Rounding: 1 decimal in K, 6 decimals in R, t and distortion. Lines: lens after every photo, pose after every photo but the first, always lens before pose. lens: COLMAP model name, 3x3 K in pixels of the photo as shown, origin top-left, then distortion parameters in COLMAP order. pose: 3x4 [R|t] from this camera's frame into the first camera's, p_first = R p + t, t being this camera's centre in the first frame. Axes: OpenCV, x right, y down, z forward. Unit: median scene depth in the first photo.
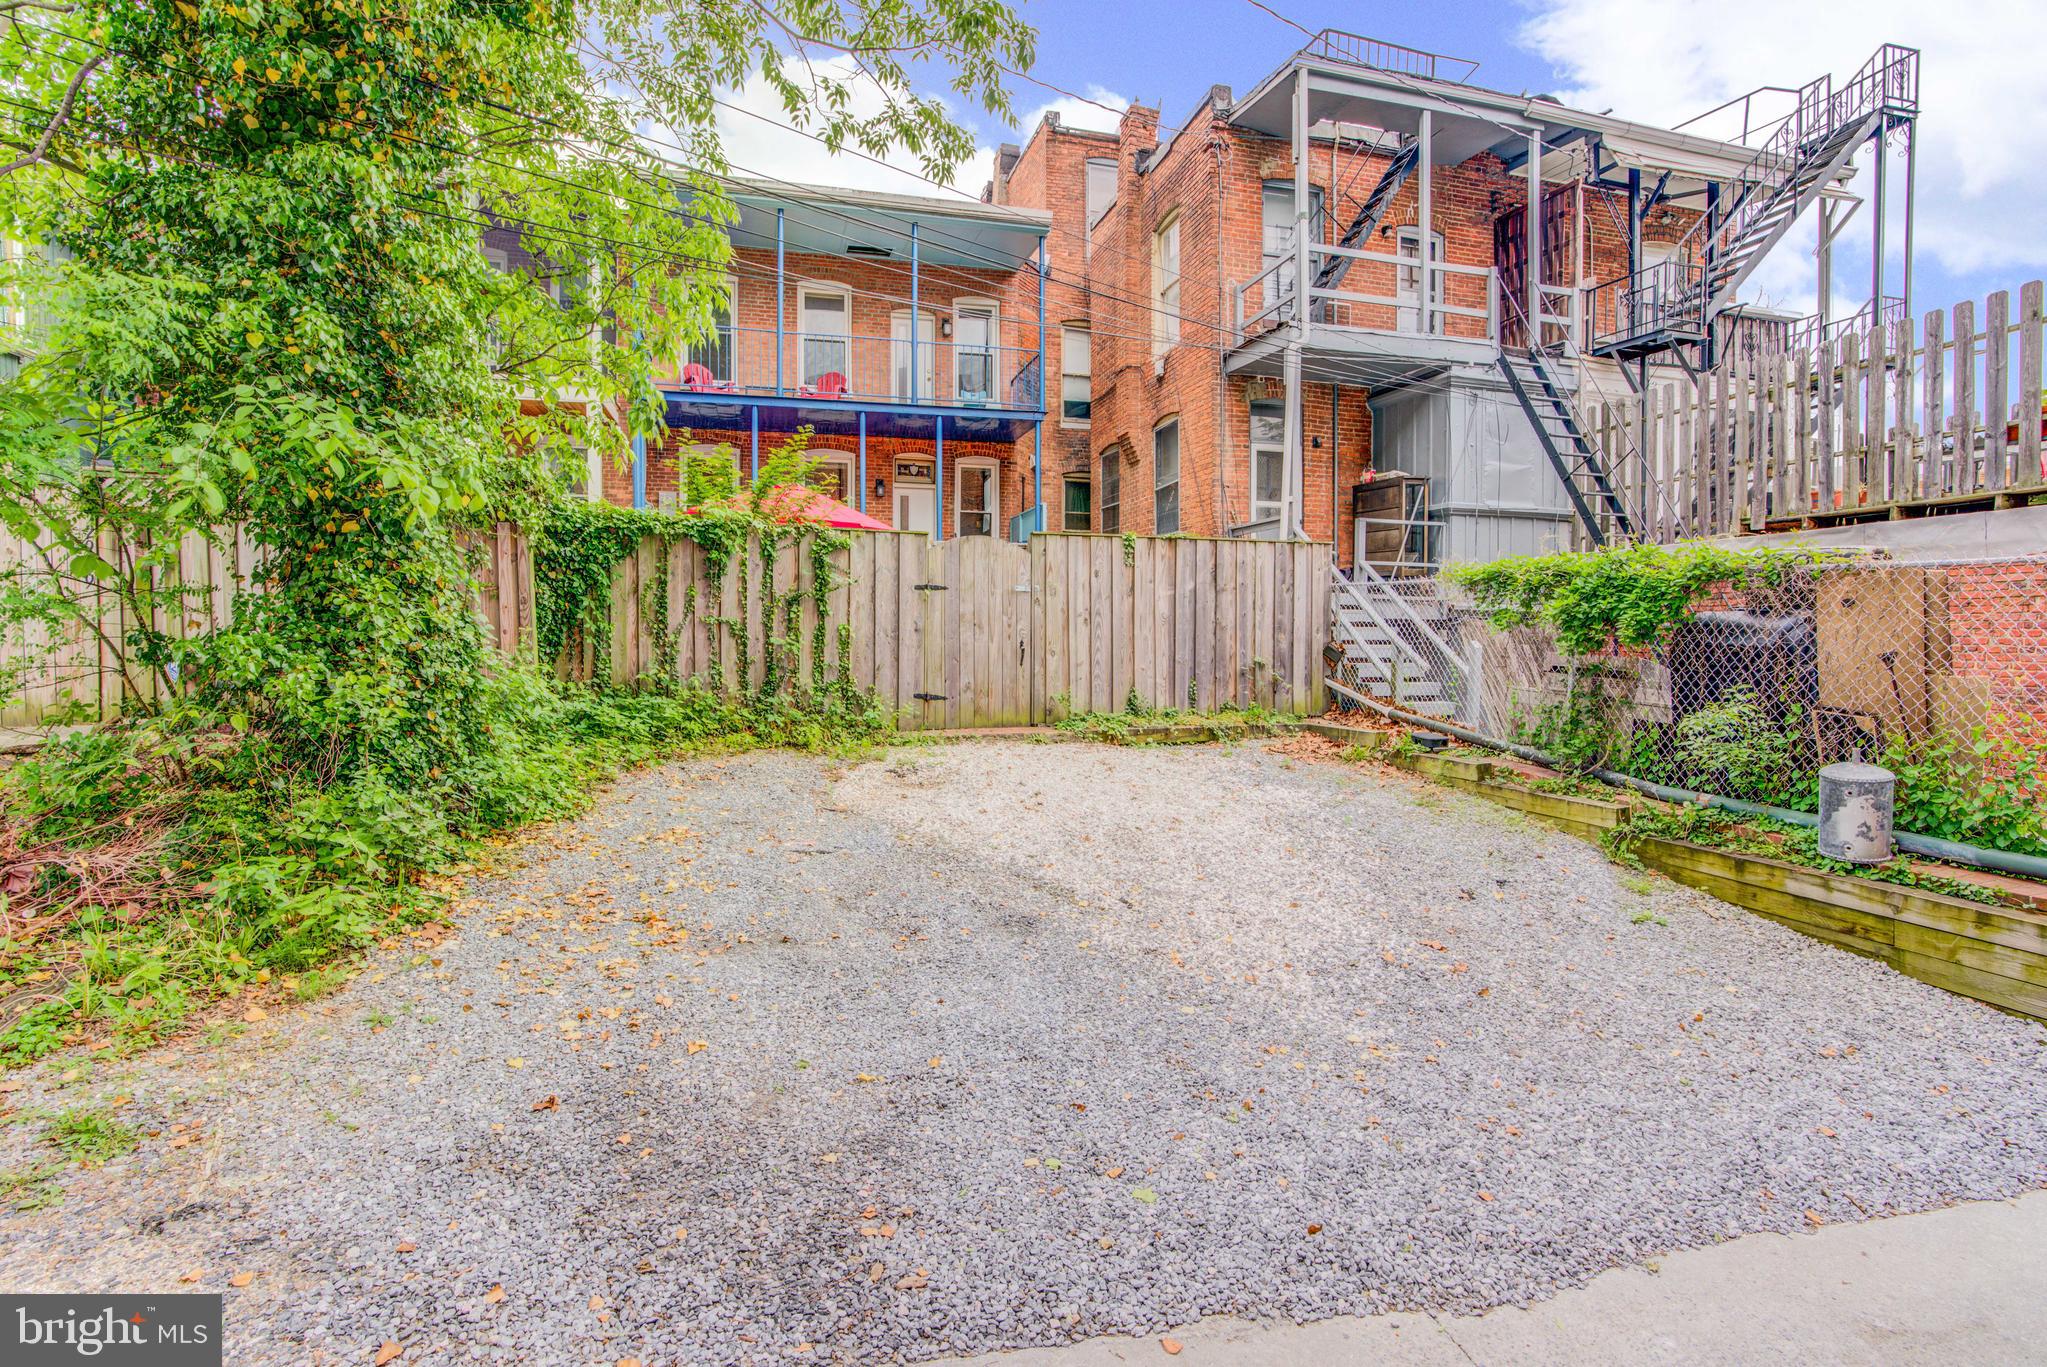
lens RADIAL K [[940.2, 0, 1023.5], [0, 940.2, 683.5], [0, 0, 1]] dist [-0.073798, 0.030285]
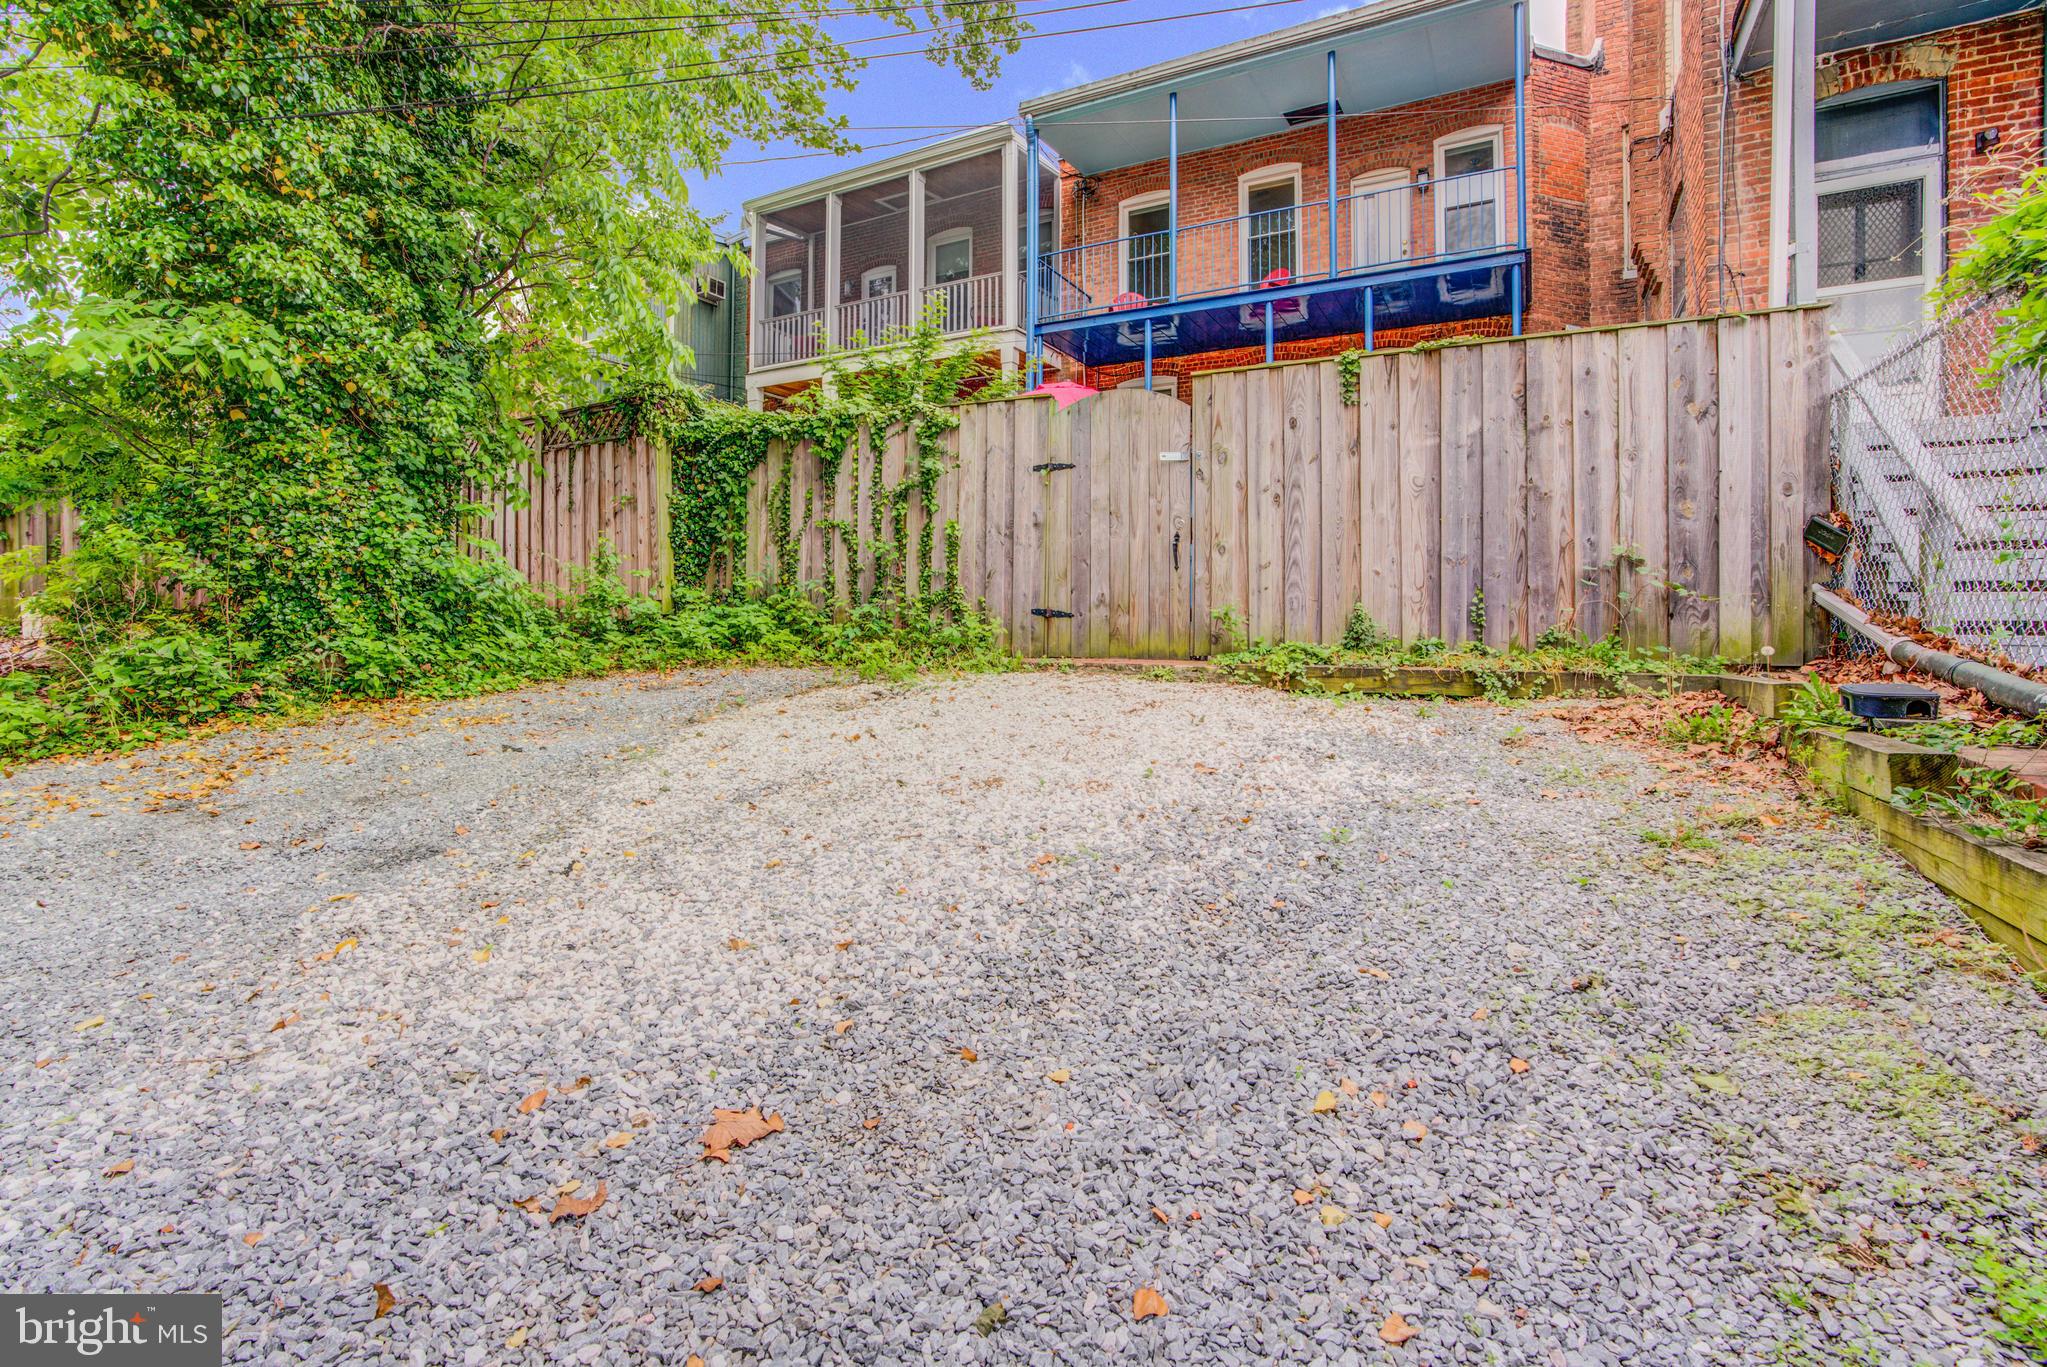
lens RADIAL K [[944.9, 0, 991.3], [0, 944.9, 660.1], [0, 0, 1]] dist [-0.068922, 0.031428]
pose [[0.732309, 0.028276, -0.680385, 0.380346], [-0.034439, 0.999397, 0.004467, 0.049887], [0.680101, 0.020161, 0.732841, 0.416664]]
